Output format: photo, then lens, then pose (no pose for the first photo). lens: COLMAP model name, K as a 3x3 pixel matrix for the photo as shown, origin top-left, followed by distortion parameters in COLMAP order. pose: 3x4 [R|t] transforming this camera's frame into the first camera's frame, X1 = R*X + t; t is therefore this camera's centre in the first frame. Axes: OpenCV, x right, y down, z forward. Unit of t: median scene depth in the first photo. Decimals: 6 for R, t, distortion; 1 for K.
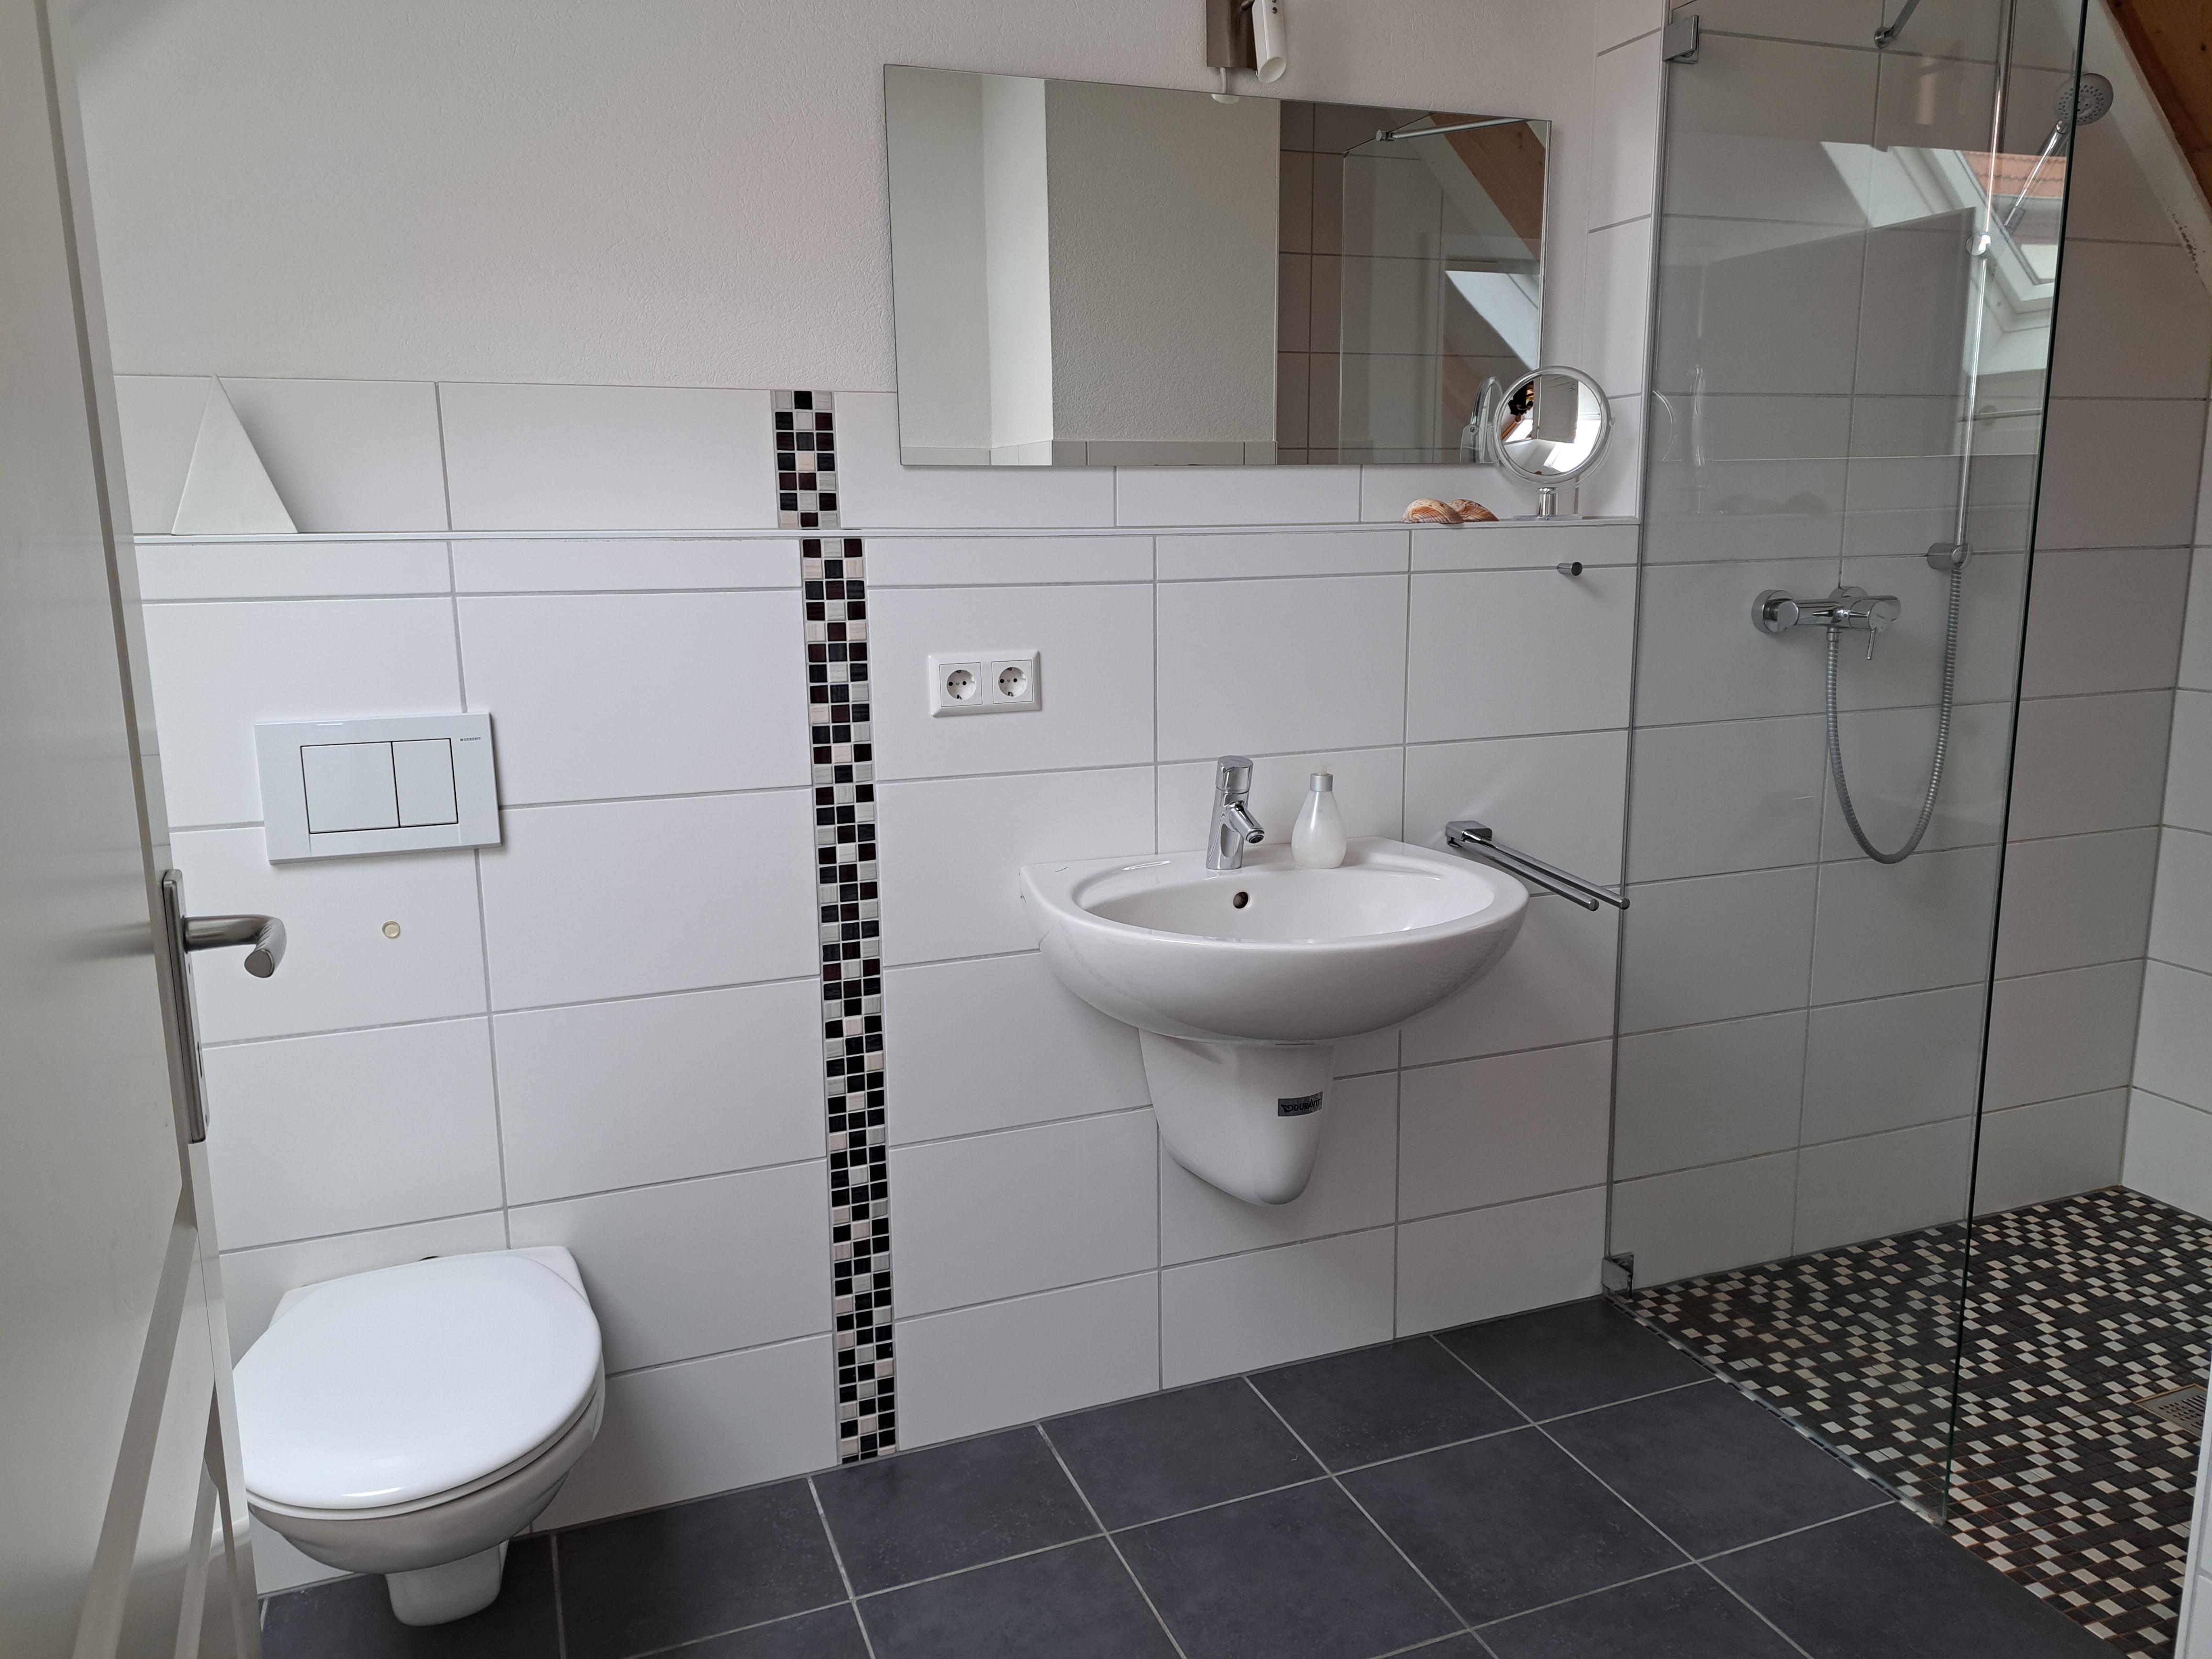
lens RADIAL K [[1597.7, 0, 1106.3], [0, 1597.7, 829.8], [0, 0, 1]] dist [0.007570, -0.005966]
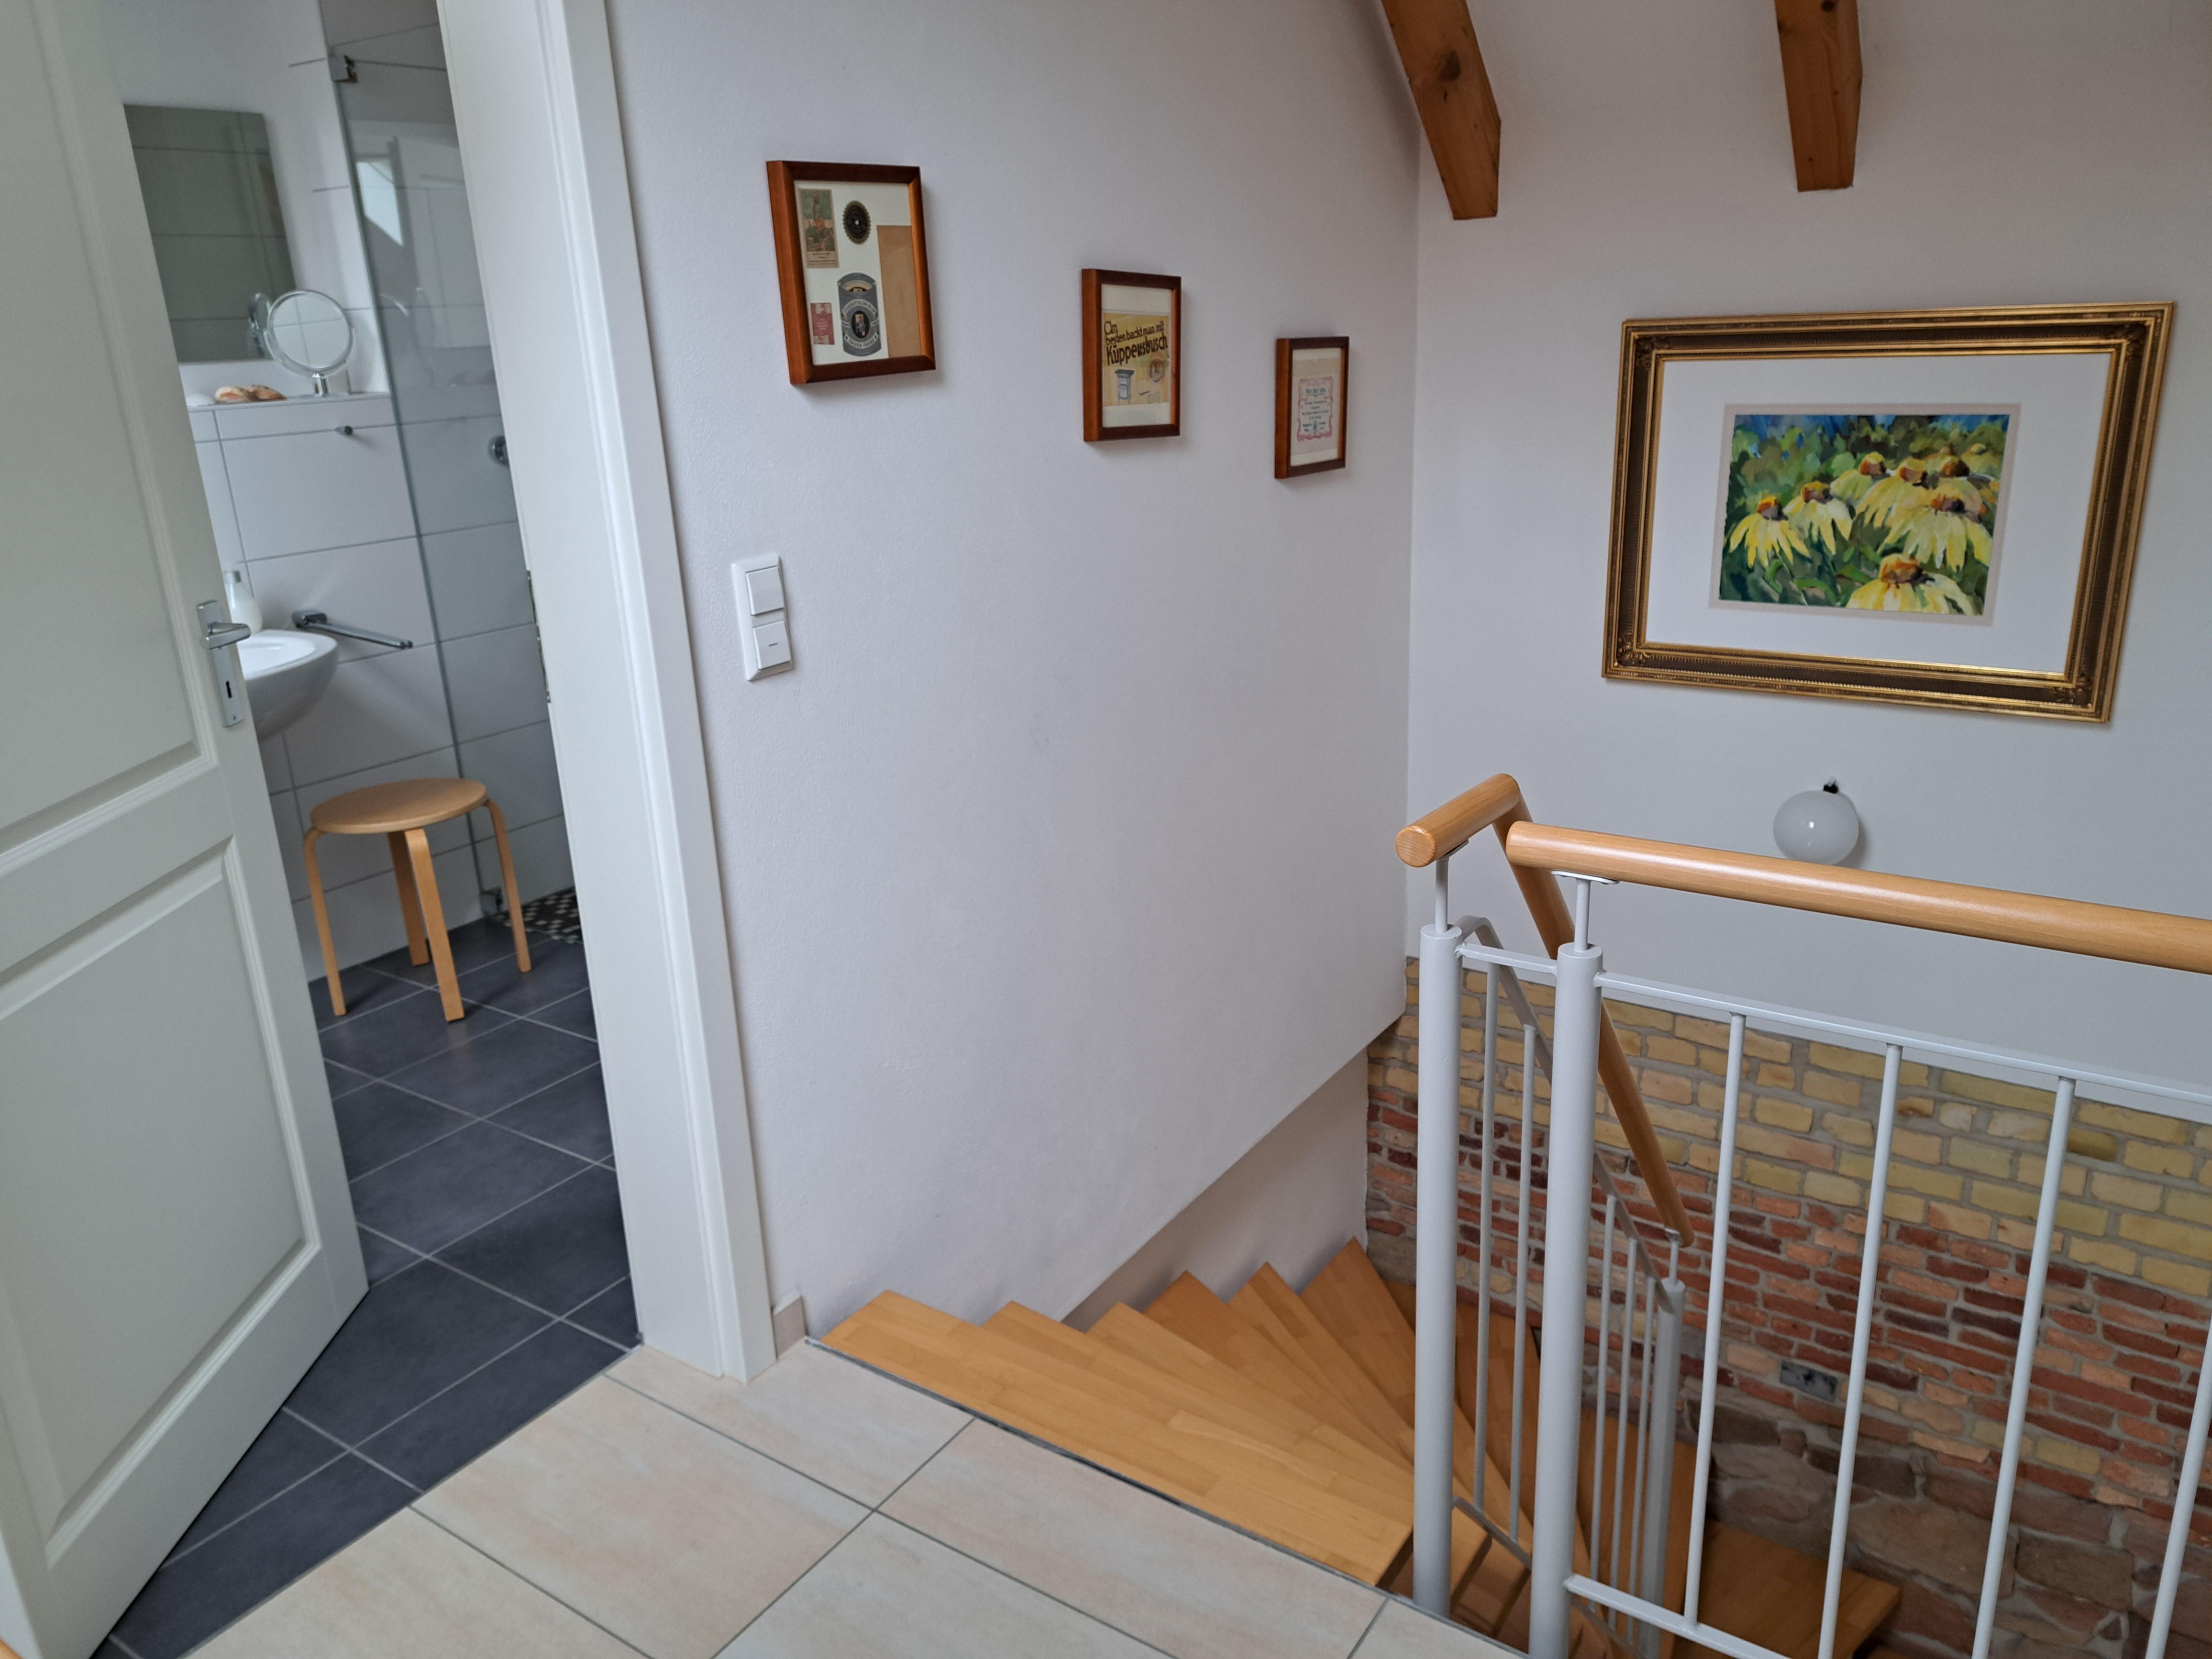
lens RADIAL K [[1597.7, 0, 1117.0], [0, 1597.7, 825.6], [0, 0, 1]] dist [0.007570, -0.005966]
pose [[0.818535, -0.198584, 0.539041, 0.004907], [0.142913, 0.979242, 0.143742, 0.081747], [-0.556396, -0.040622, 0.829924, -0.623777]]
